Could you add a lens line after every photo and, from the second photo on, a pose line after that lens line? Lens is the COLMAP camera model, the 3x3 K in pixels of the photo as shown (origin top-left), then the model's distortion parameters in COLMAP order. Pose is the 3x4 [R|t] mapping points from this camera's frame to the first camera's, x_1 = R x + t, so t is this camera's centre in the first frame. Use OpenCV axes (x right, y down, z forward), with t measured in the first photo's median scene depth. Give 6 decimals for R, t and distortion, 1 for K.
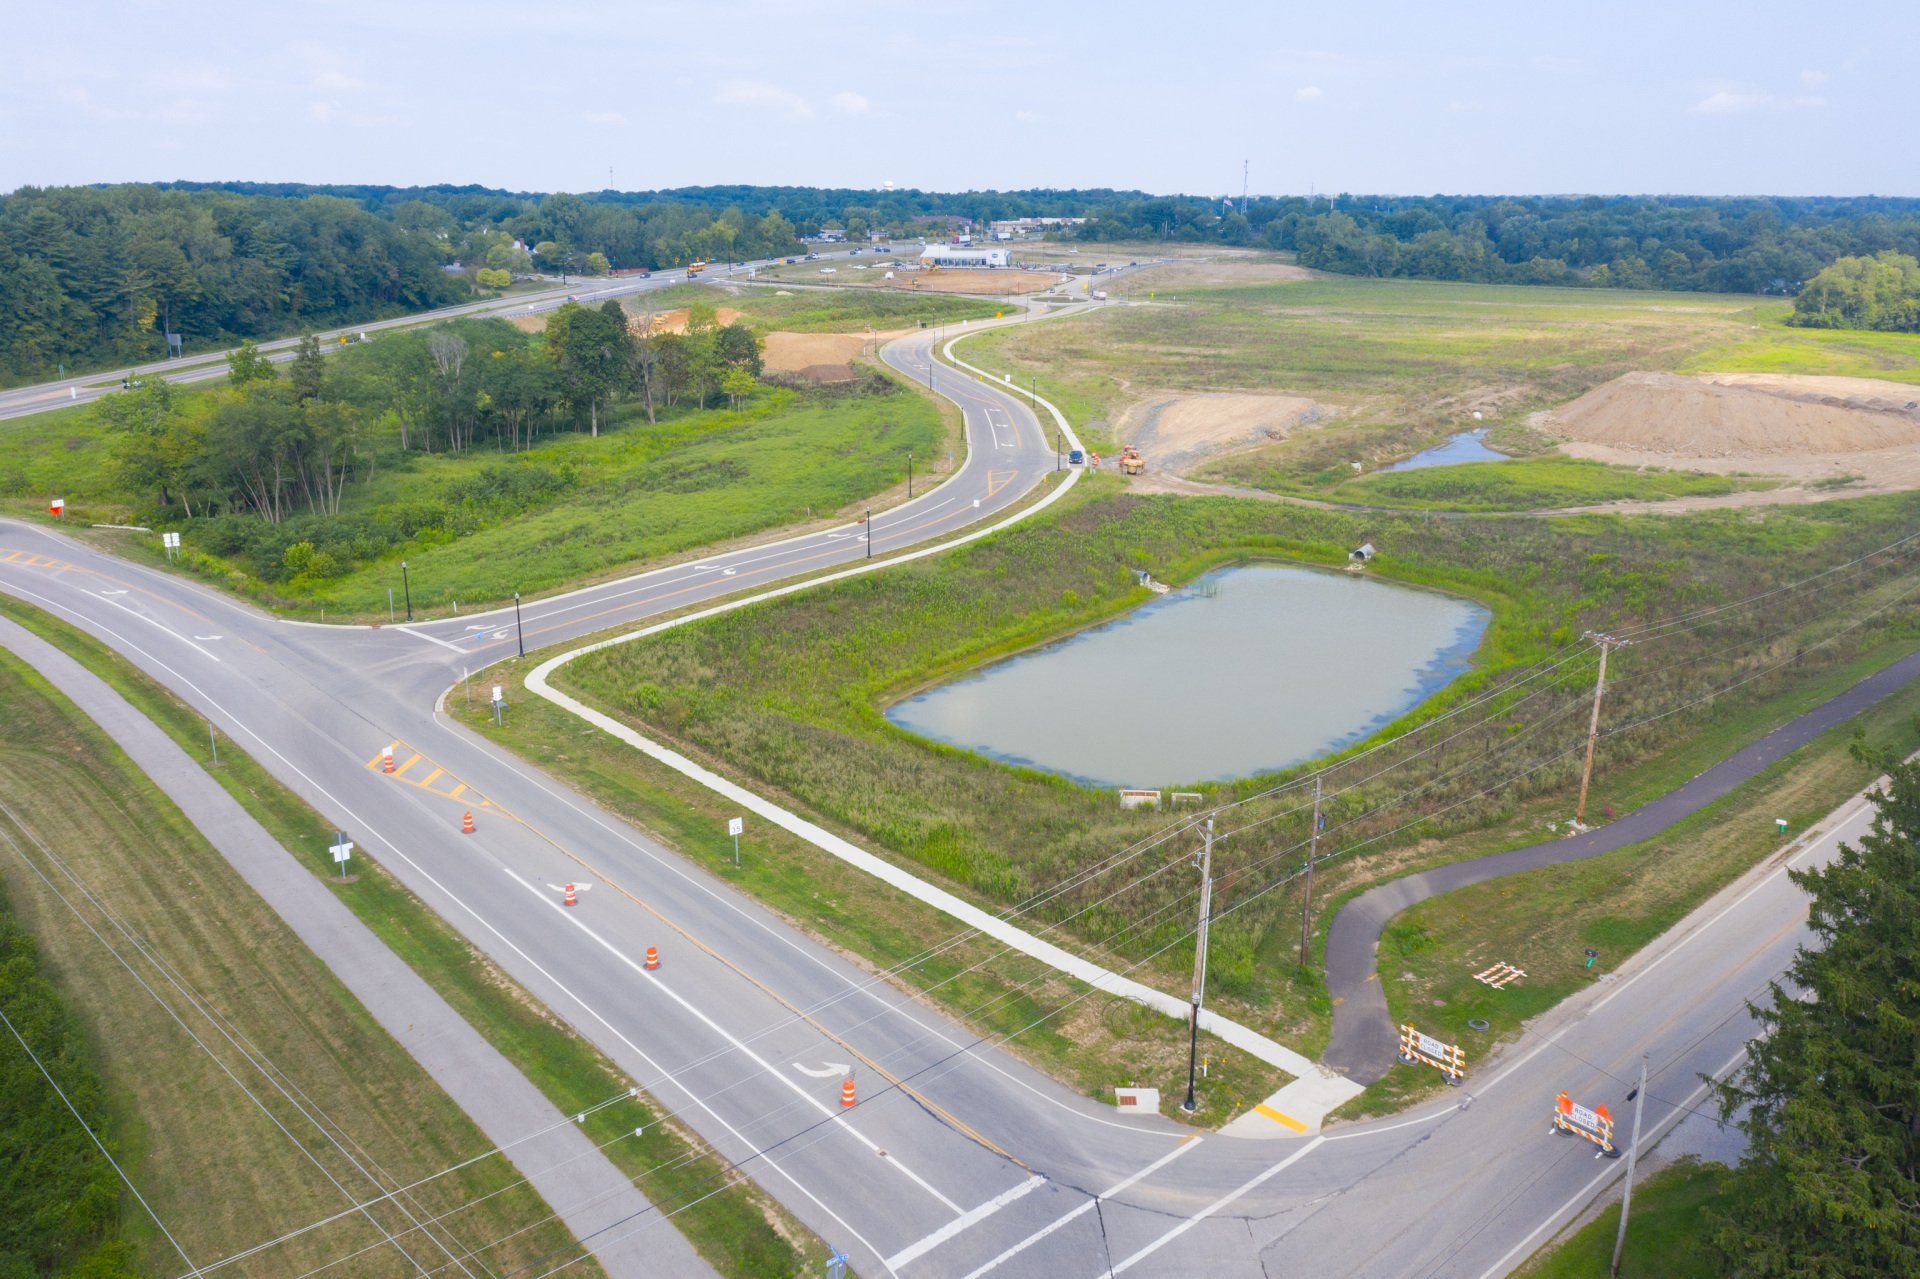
lens RADIAL K [[1516.7, 0, 960.0], [0, 1516.7, 639.5], [0, 0, 1]] dist [-0.011163, -0.002183]
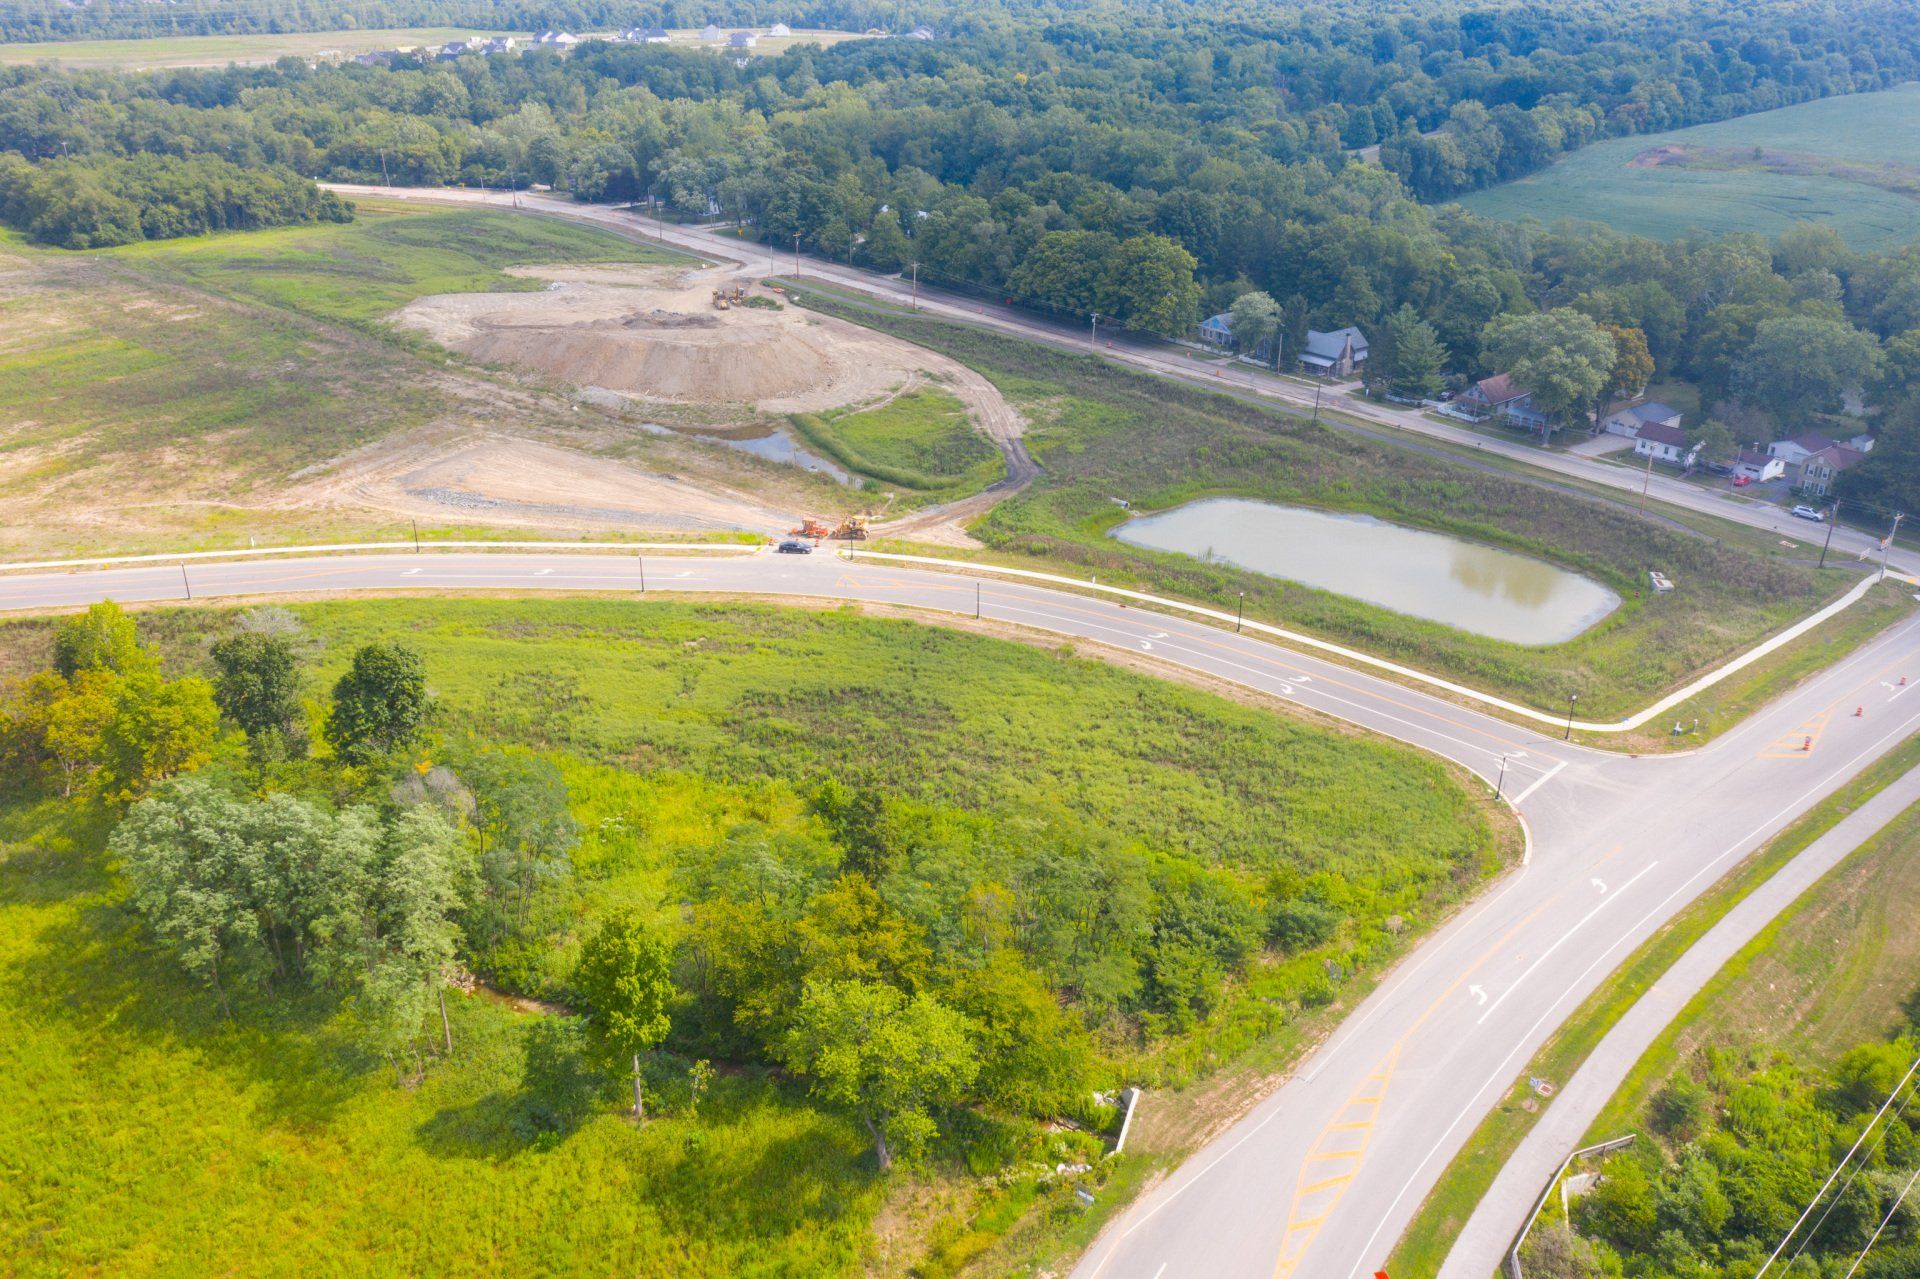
lens RADIAL K [[1490.7, 0, 966.0], [0, 1490.7, 660.5], [0, 0, 1]] dist [-0.011698, 0.003961]
pose [[0.031516, -0.432047, 0.901300, -1.469606], [0.278596, 0.869807, 0.407209, -0.739645], [-0.959891, 0.238265, 0.147780, 1.290755]]
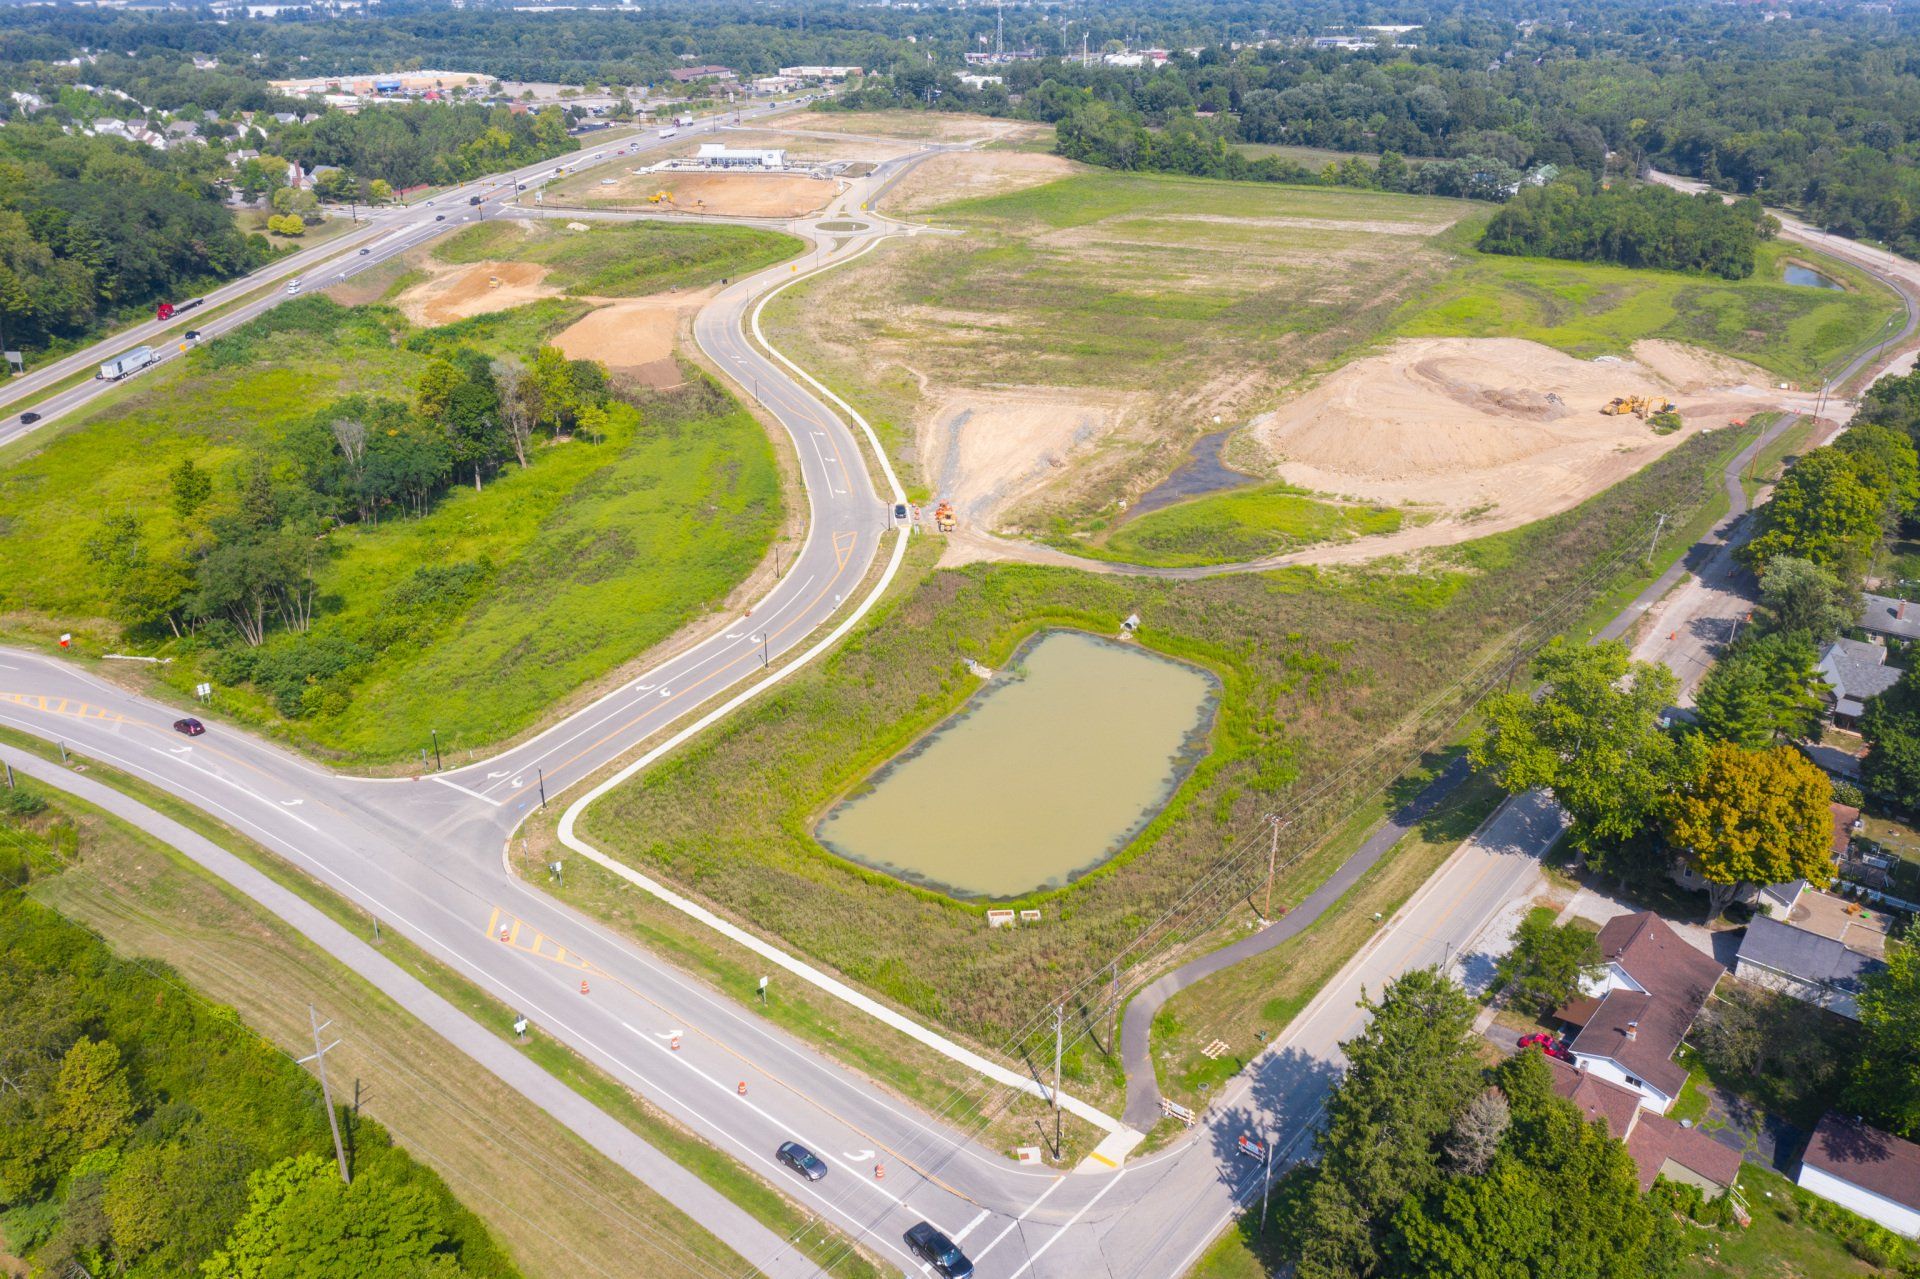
lens RADIAL K [[1516.7, 0, 960.0], [0, 1516.7, 639.5], [0, 0, 1]] dist [-0.011163, -0.002183]
pose [[0.987618, -0.066238, 0.142211, -0.099952], [0.047852, 0.990486, 0.129022, -0.298778], [-0.149404, -0.120619, 0.981392, -0.394608]]
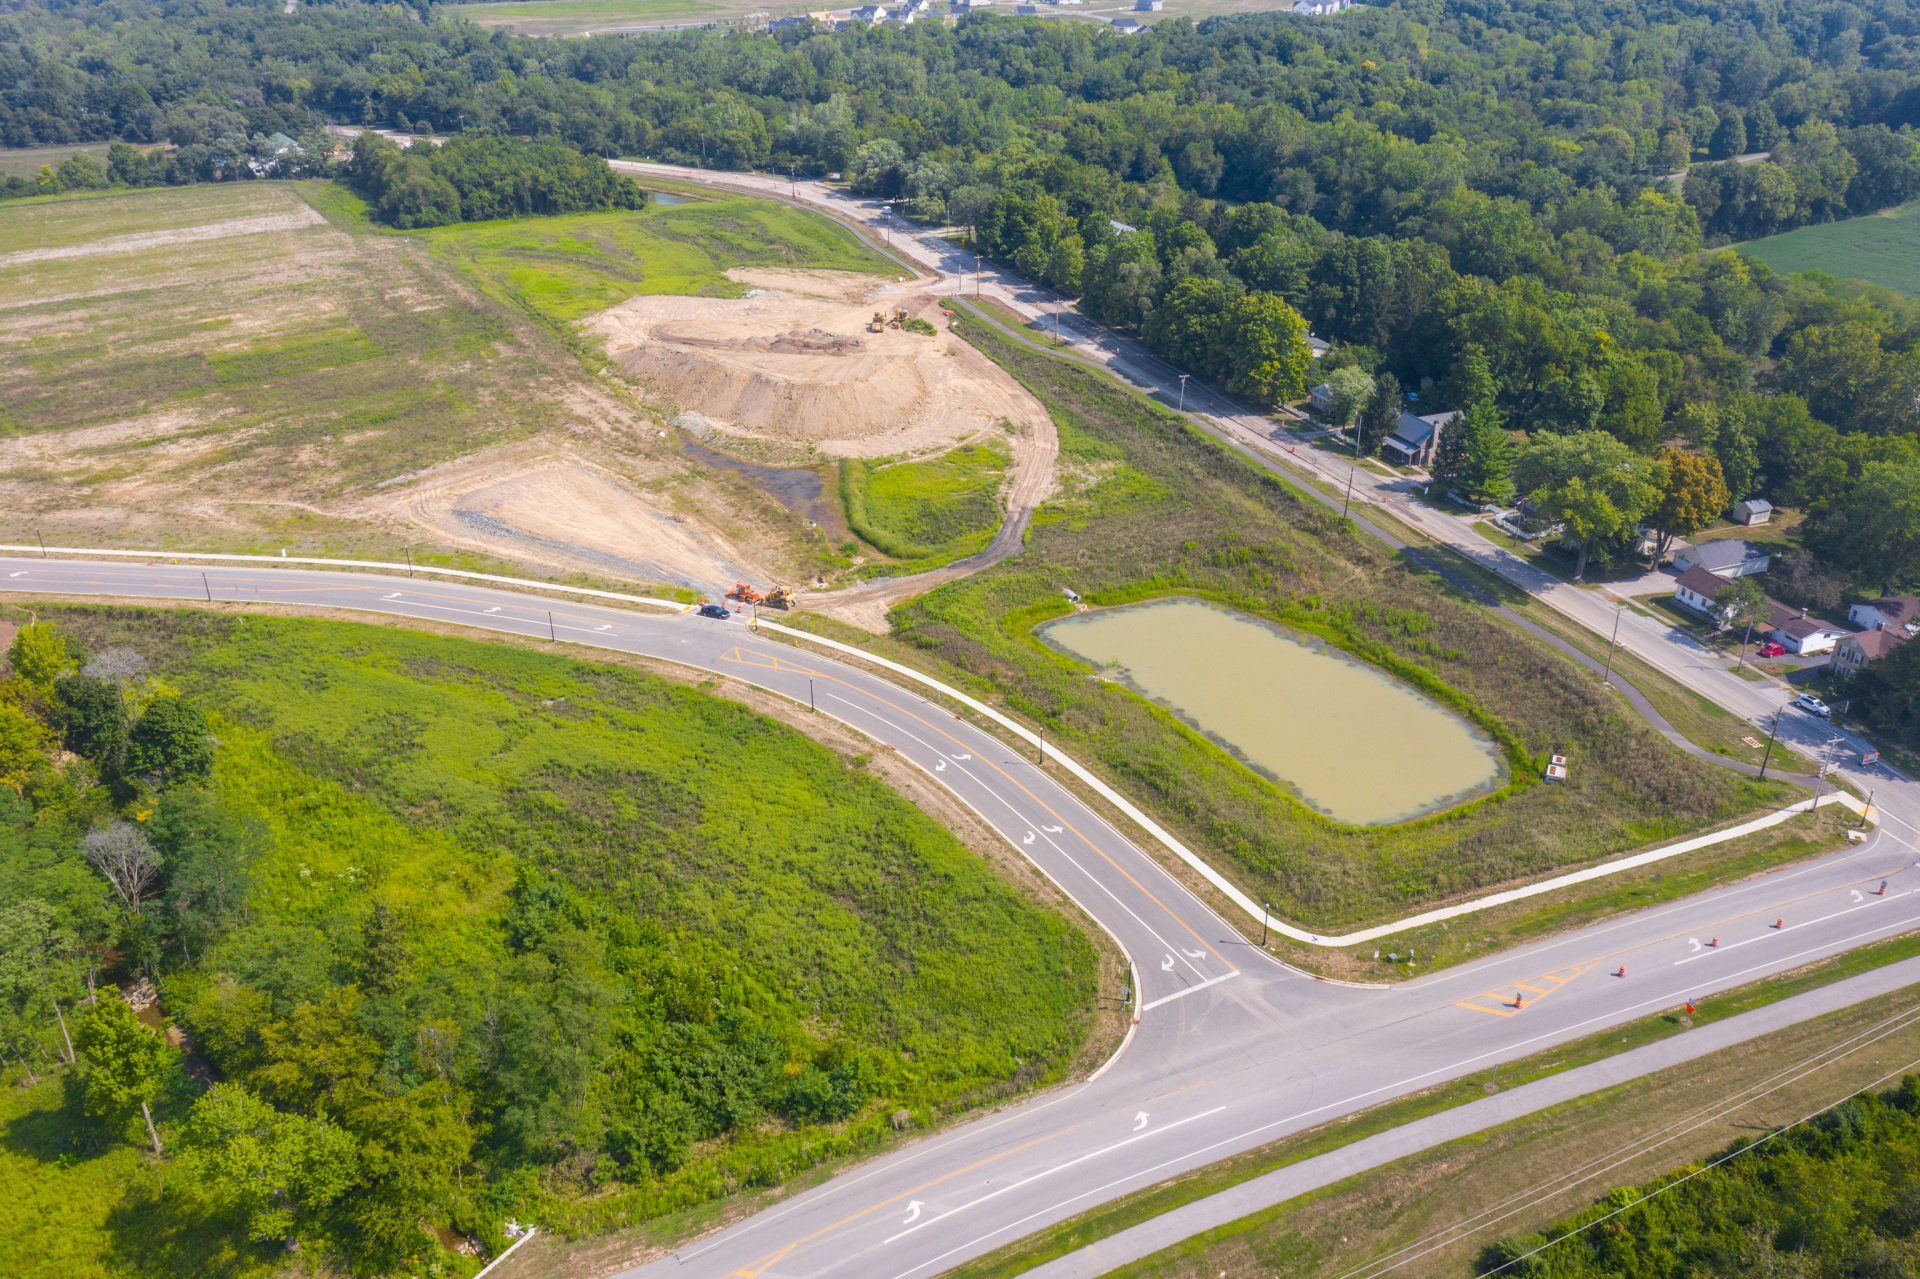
lens RADIAL K [[1490.7, 0, 966.0], [0, 1490.7, 660.5], [0, 0, 1]] dist [-0.011698, 0.003961]
pose [[0.338140, -0.441557, 0.831077, -1.317362], [0.276289, 0.890758, 0.360852, -0.731176], [-0.899625, 0.107598, 0.423199, 0.655091]]
